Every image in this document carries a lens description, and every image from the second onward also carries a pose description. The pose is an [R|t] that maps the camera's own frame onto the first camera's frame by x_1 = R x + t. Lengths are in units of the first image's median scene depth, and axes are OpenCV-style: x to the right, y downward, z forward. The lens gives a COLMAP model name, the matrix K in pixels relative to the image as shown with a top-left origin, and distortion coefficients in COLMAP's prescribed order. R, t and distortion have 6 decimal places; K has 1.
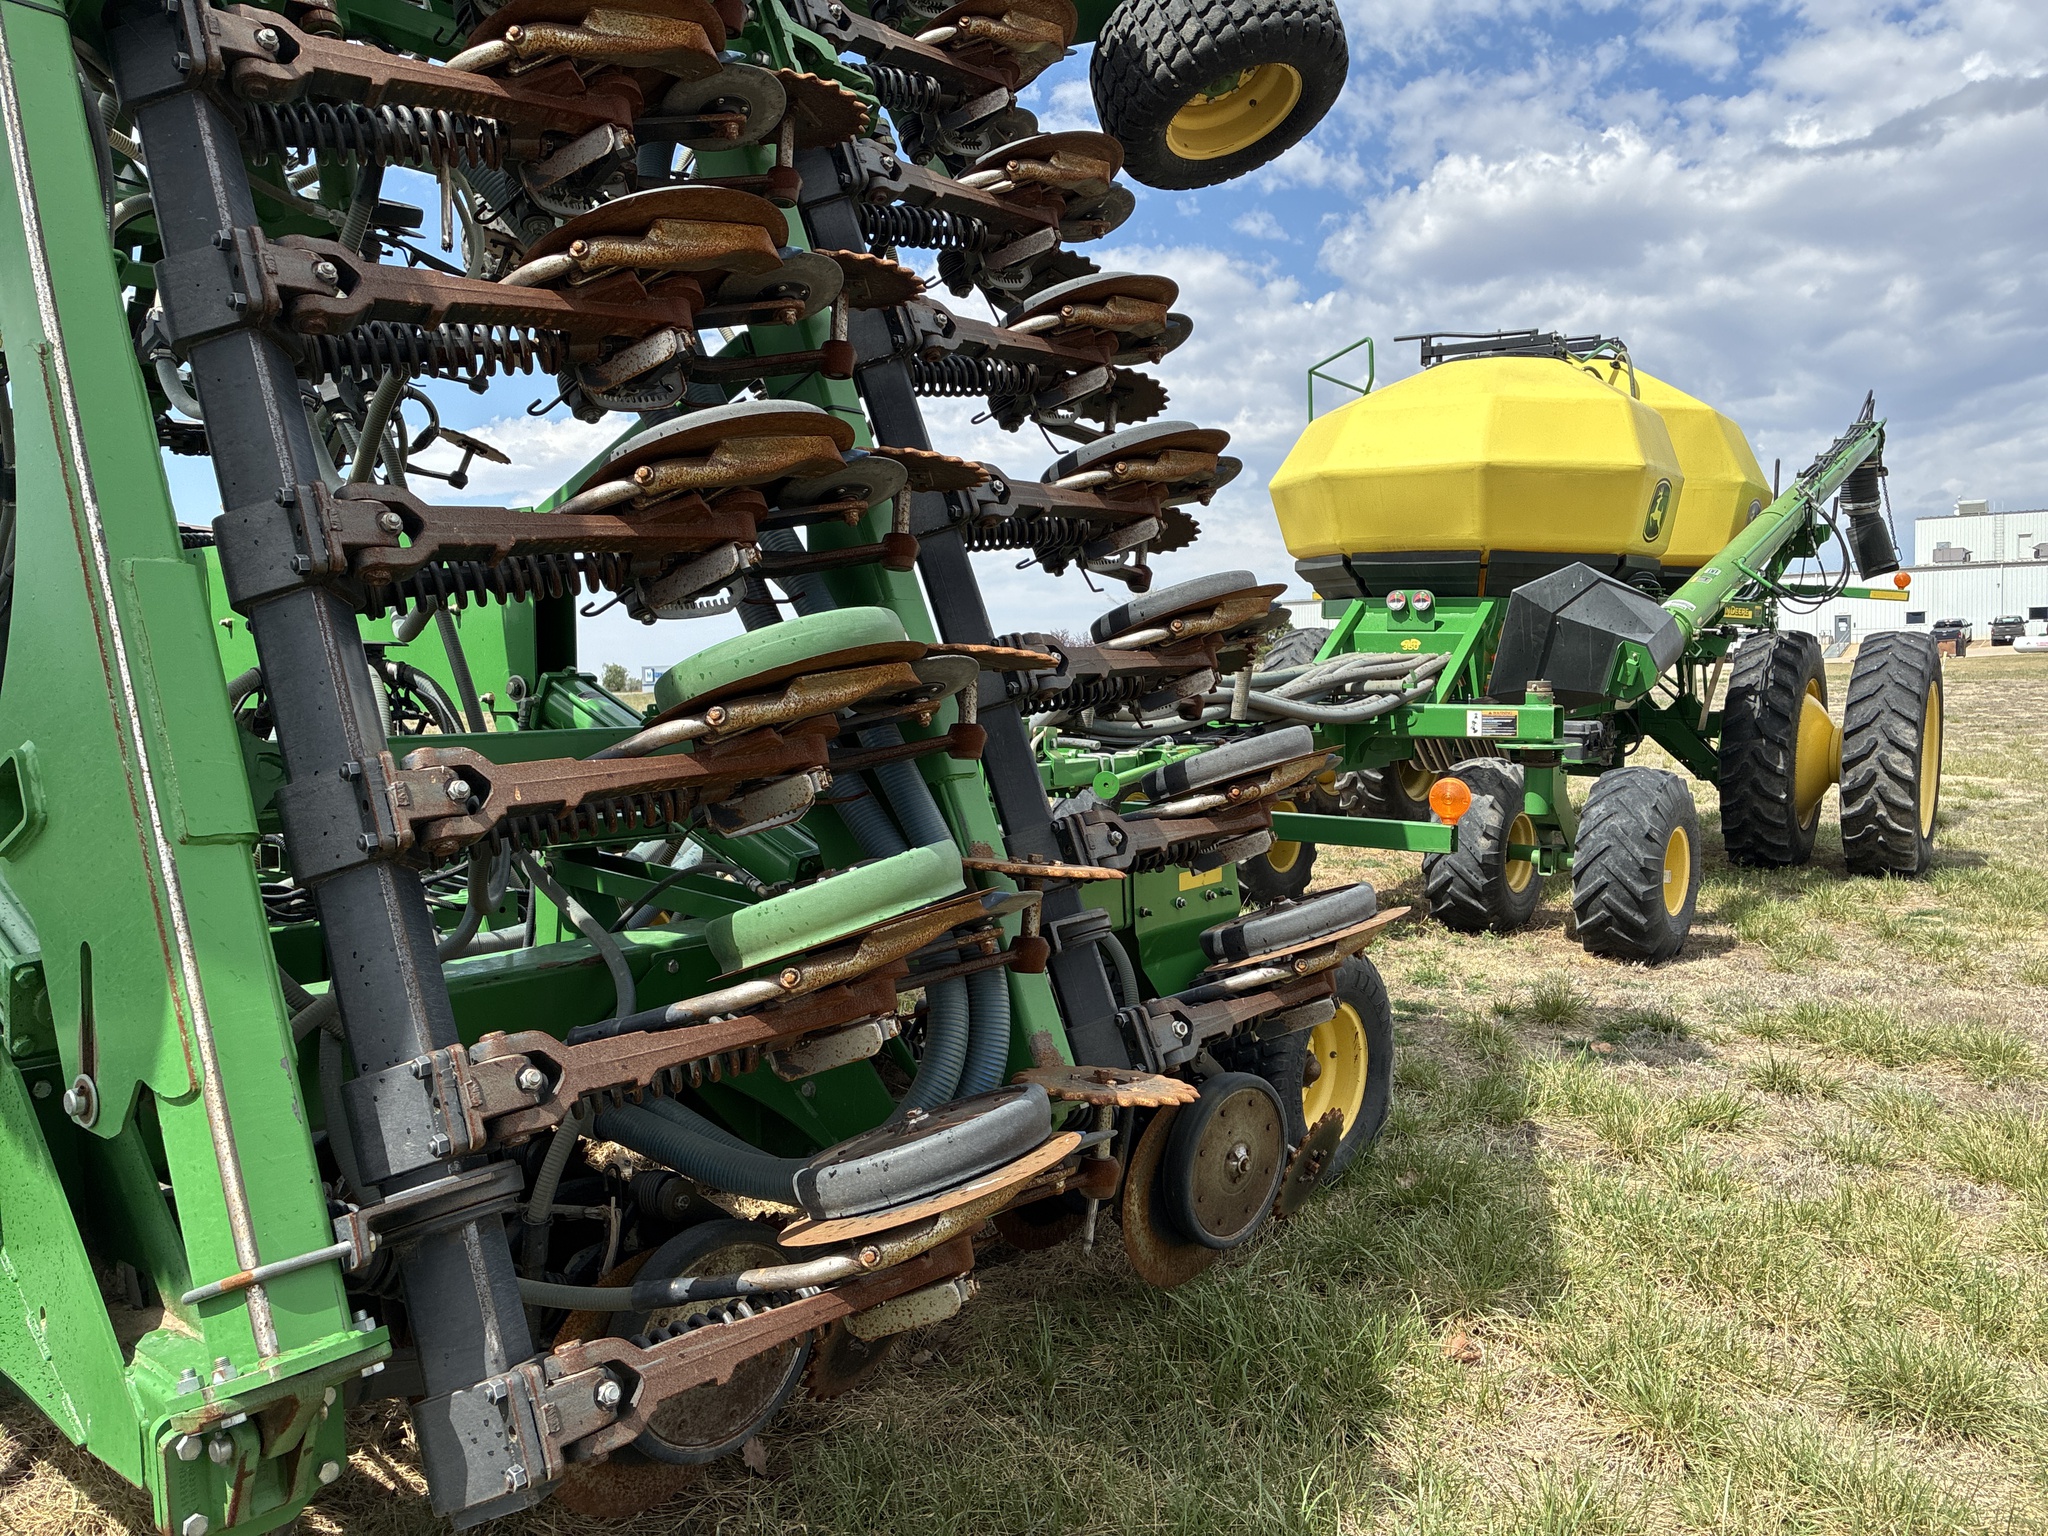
lens RADIAL K [[1581.1, 0, 1011.7], [0, 1581.1, 778.8], [0, 0, 1]] dist [0.031141, -0.036724]
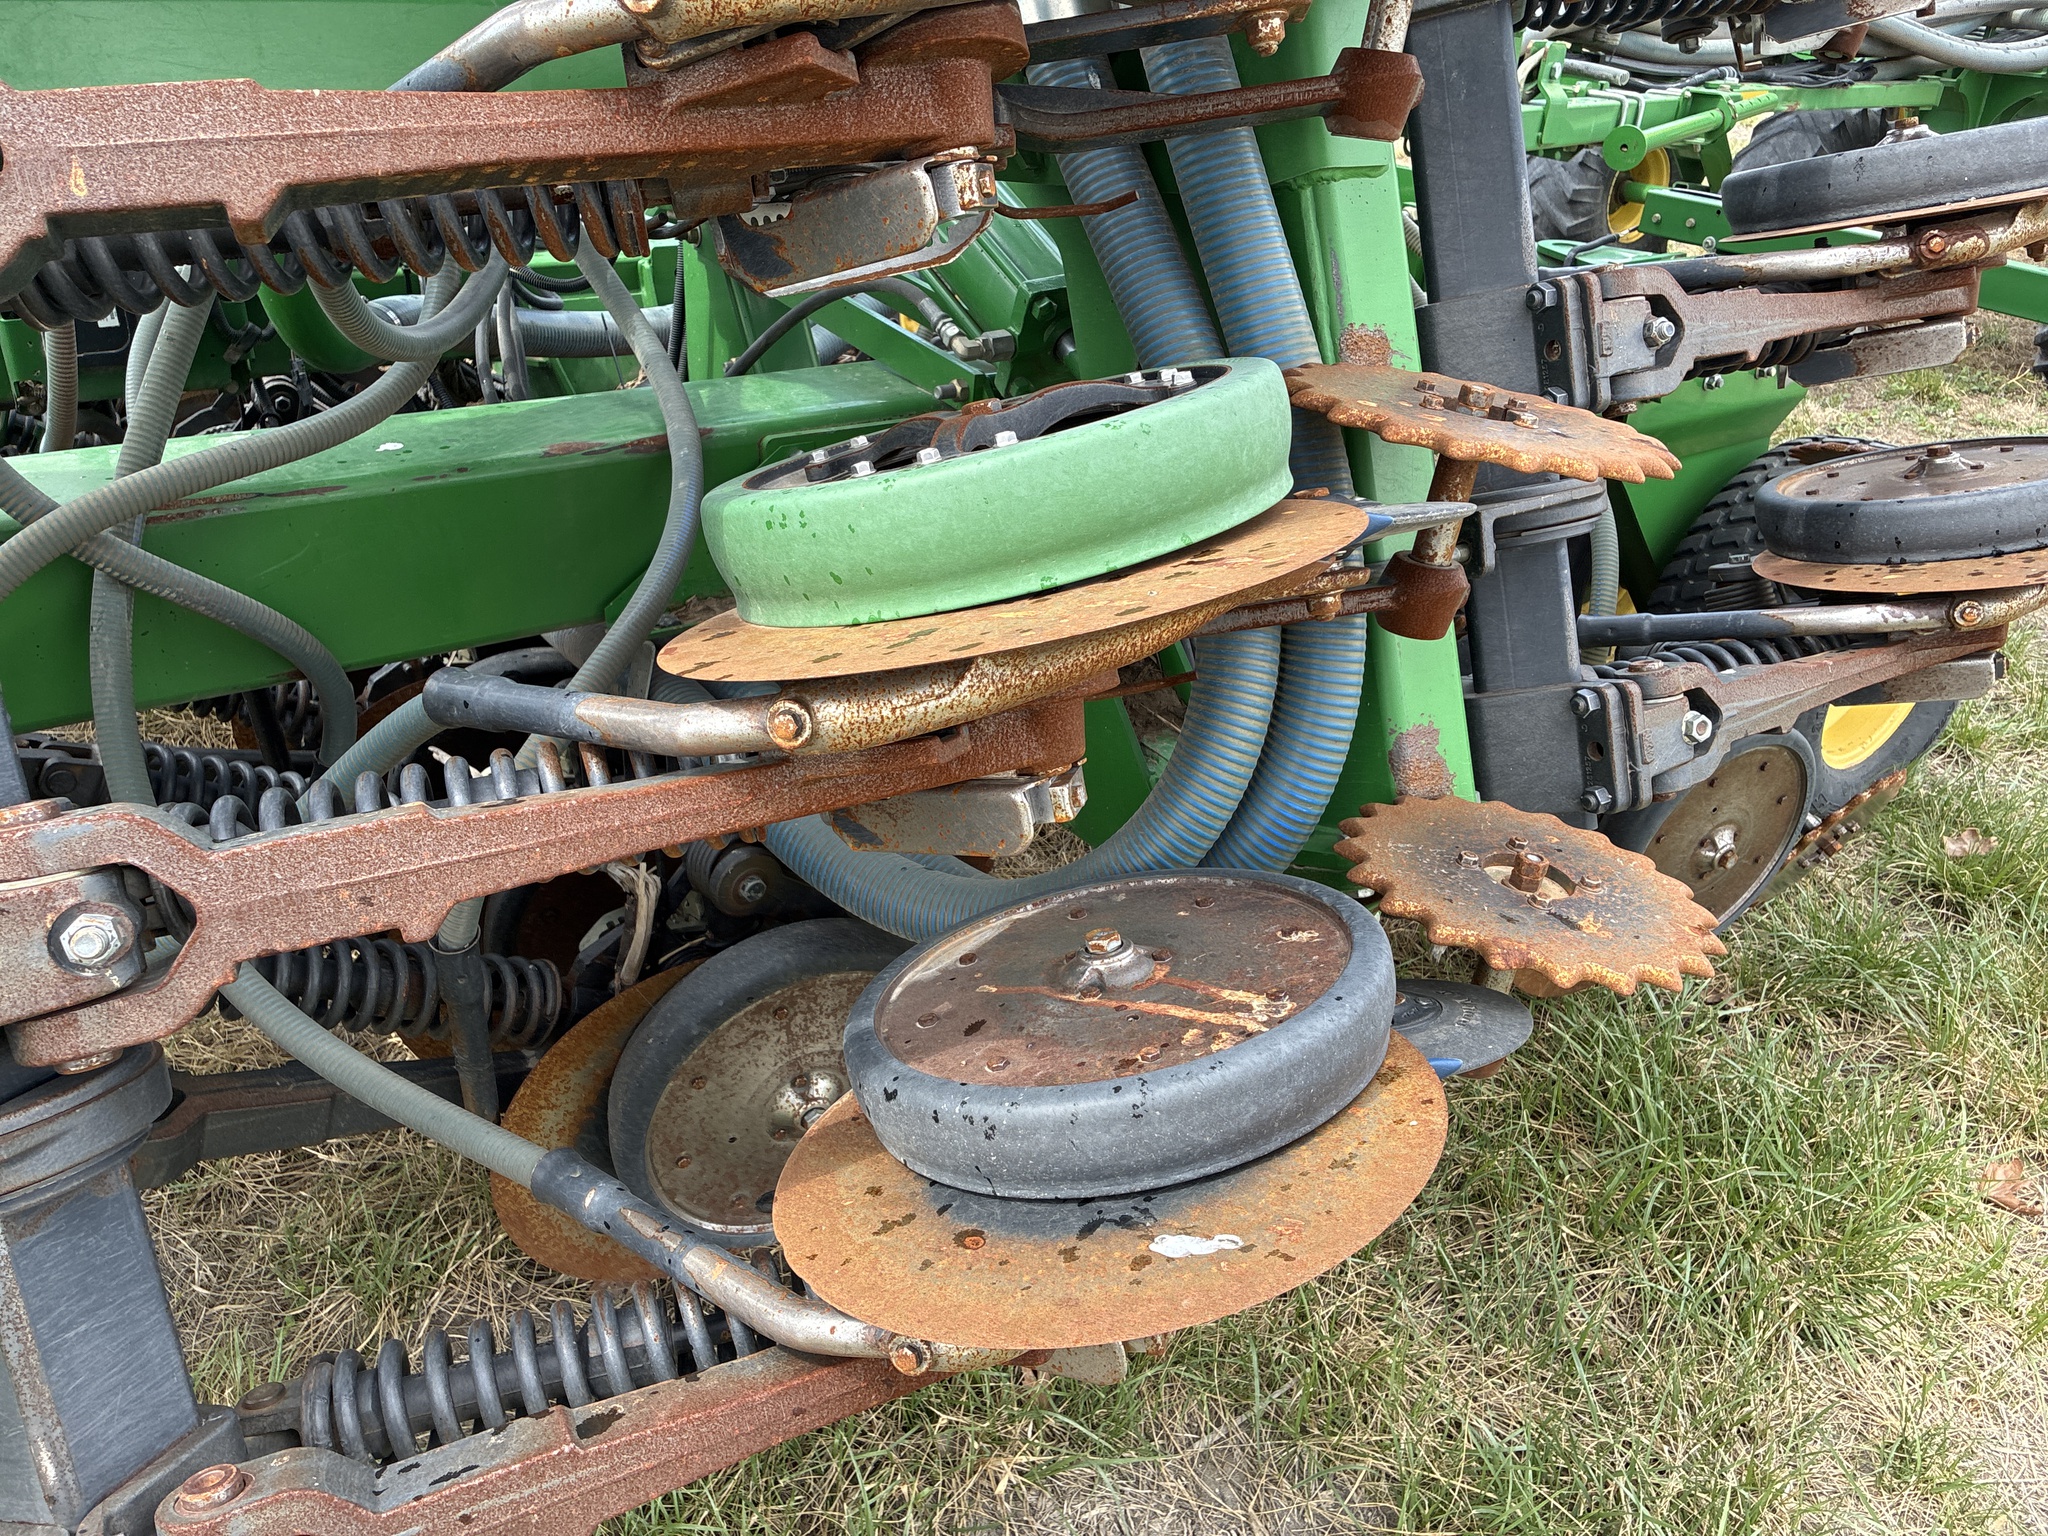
lens RADIAL K [[1581.1, 0, 1011.7], [0, 1581.1, 778.8], [0, 0, 1]] dist [0.031141, -0.036724]
pose [[0.961176, 0.184336, -0.205331, 0.000637], [-0.083736, 0.903890, 0.419490, -0.027916], [0.262923, -0.386010, 0.884233, 0.501101]]
